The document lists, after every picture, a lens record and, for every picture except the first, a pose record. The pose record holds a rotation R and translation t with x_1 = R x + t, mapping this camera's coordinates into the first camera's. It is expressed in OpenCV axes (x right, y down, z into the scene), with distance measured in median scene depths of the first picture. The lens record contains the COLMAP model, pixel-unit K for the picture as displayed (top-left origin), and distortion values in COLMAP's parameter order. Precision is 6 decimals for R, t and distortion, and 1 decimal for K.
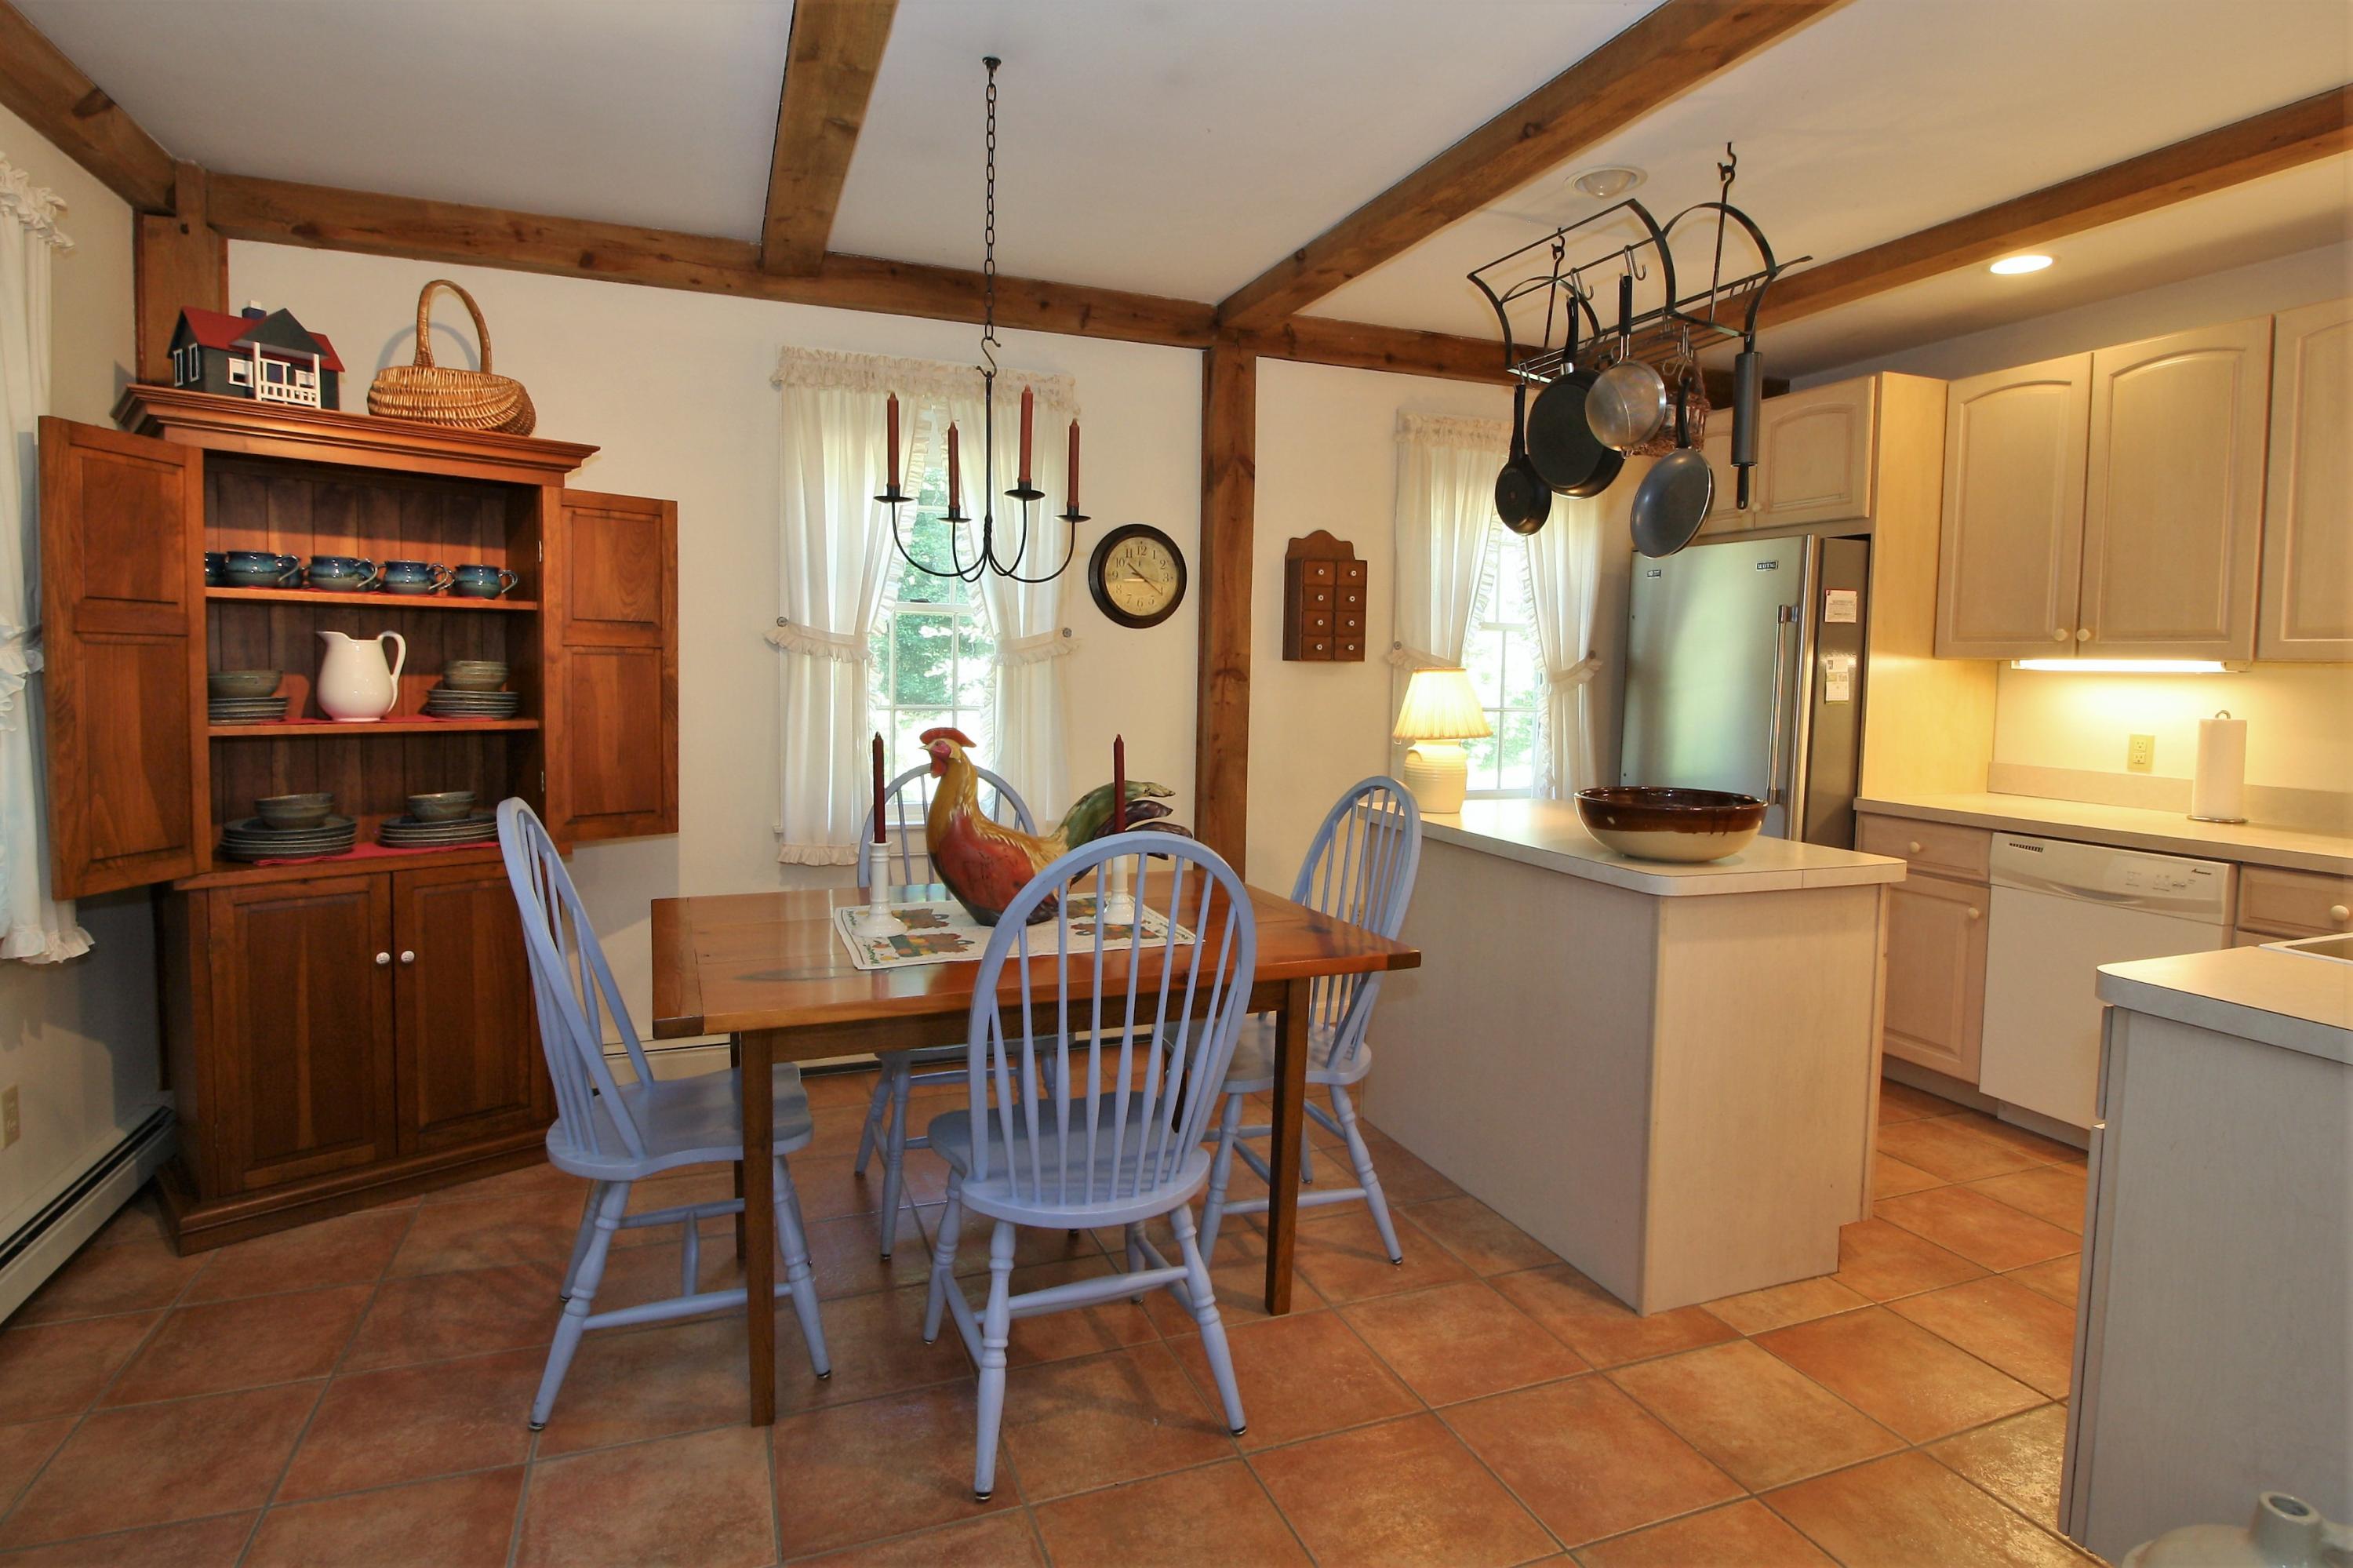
lens RADIAL K [[1213.3, 0, 1169.9], [0, 1213.3, 731.8], [0, 0, 1]] dist [0.000811, 0.000951]
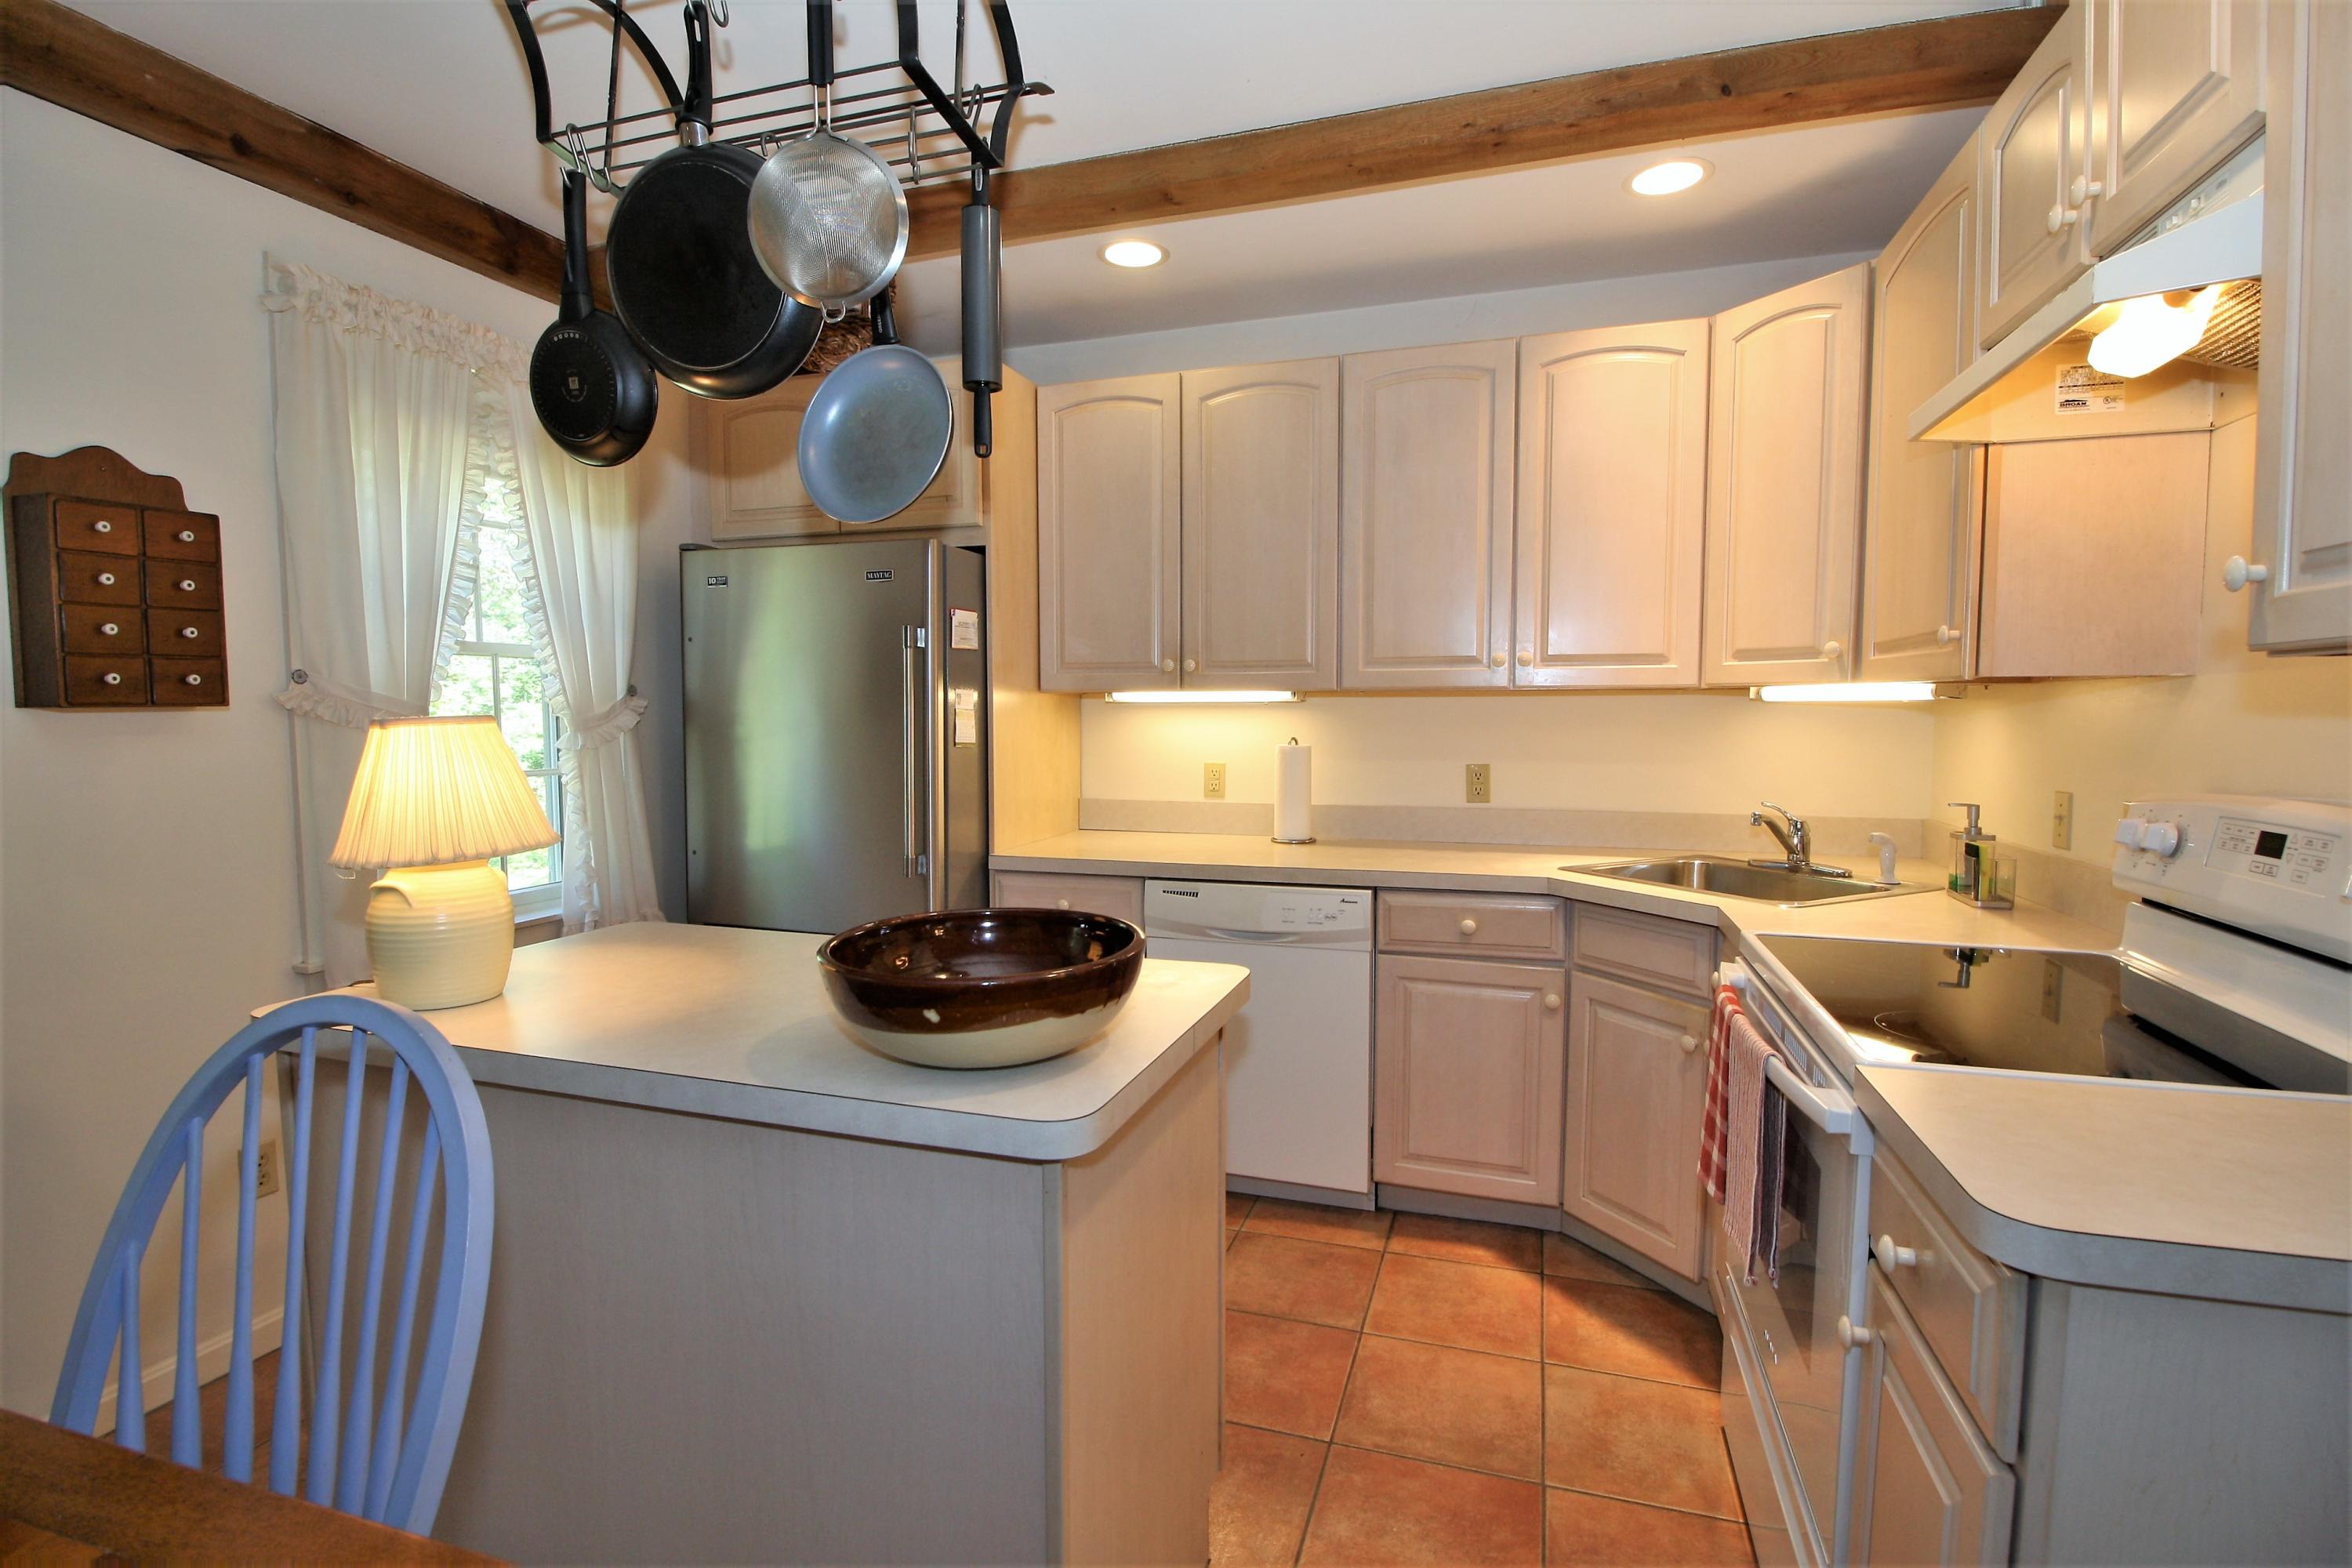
lens RADIAL K [[1091.9, 0, 1182.4], [0, 1091.9, 783.5], [0, 0, 1]] dist [-0.012033, -0.005087]
pose [[0.627316, -0.072949, 0.775341, 0.064206], [0.058930, 0.997195, 0.046143, -0.025648], [-0.776532, 0.016745, 0.629855, 0.452913]]
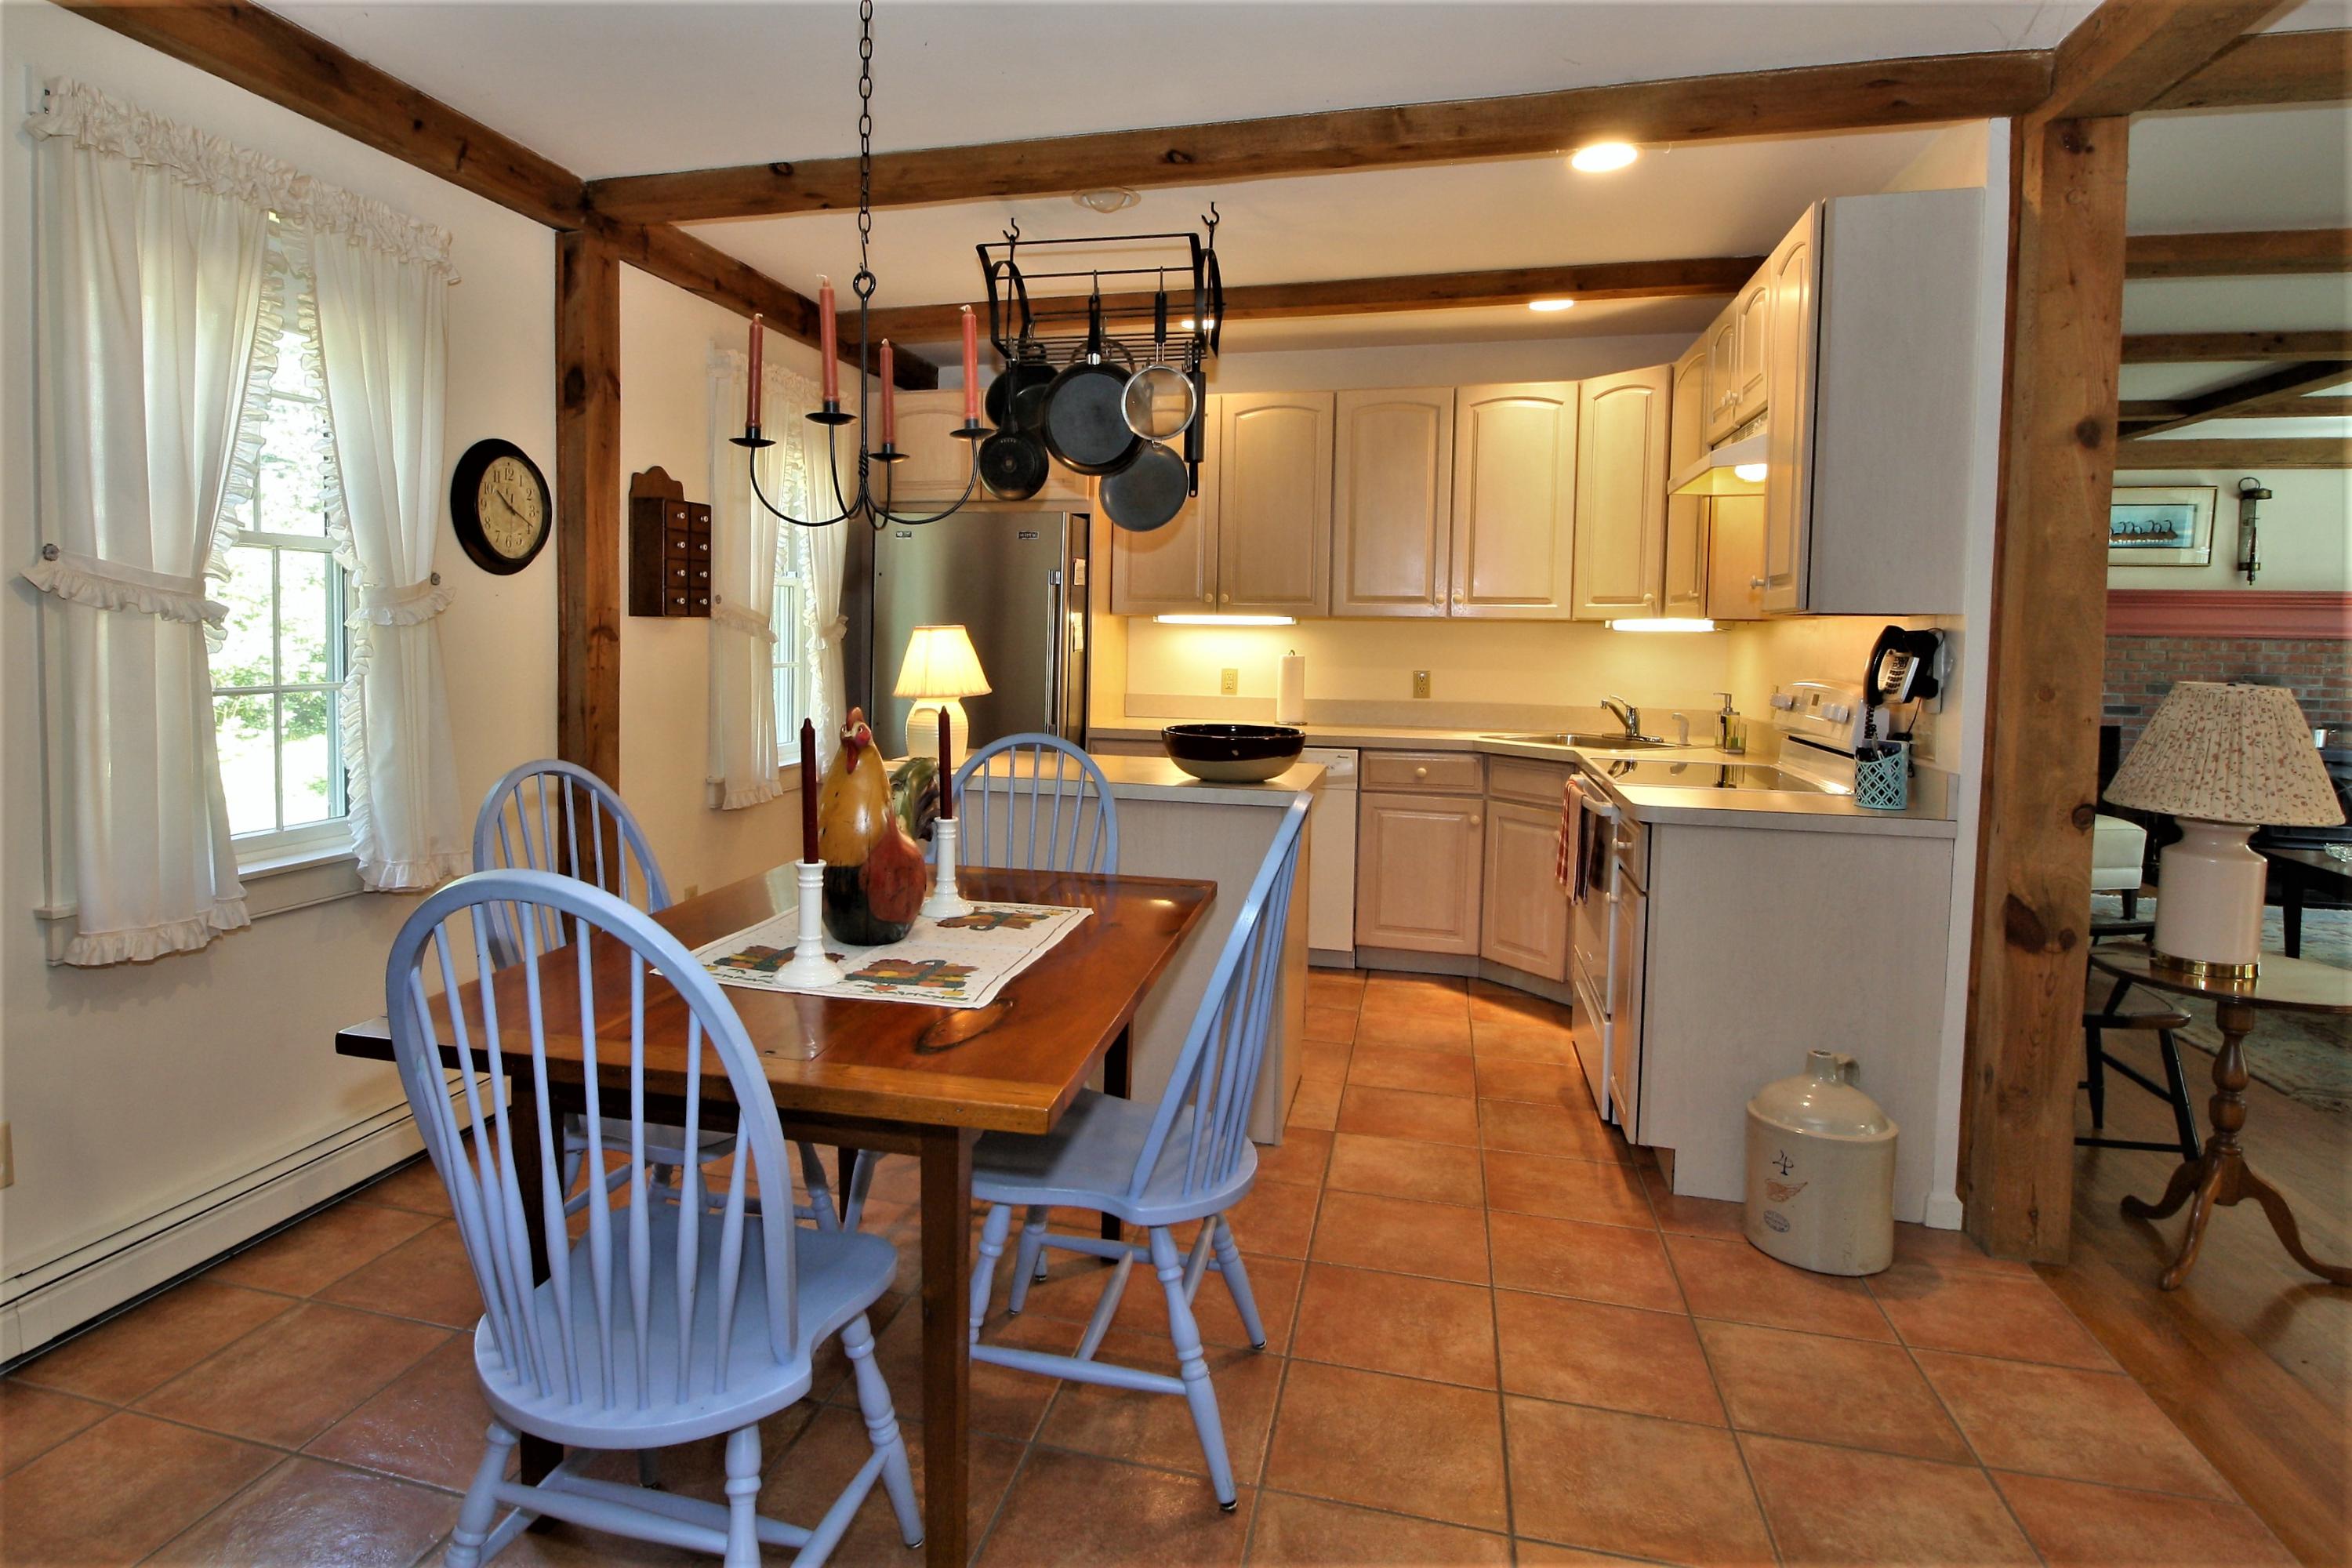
lens RADIAL K [[1296.7, 0, 1074.8], [0, 1296.7, 683.4], [0, 0, 1]] dist [-0.004271, -0.009642]
pose [[0.596274, -0.043002, 0.801628, -0.536314], [0.042179, 0.998863, 0.022208, -0.022144], [-0.801672, 0.020570, 0.597410, 0.252037]]
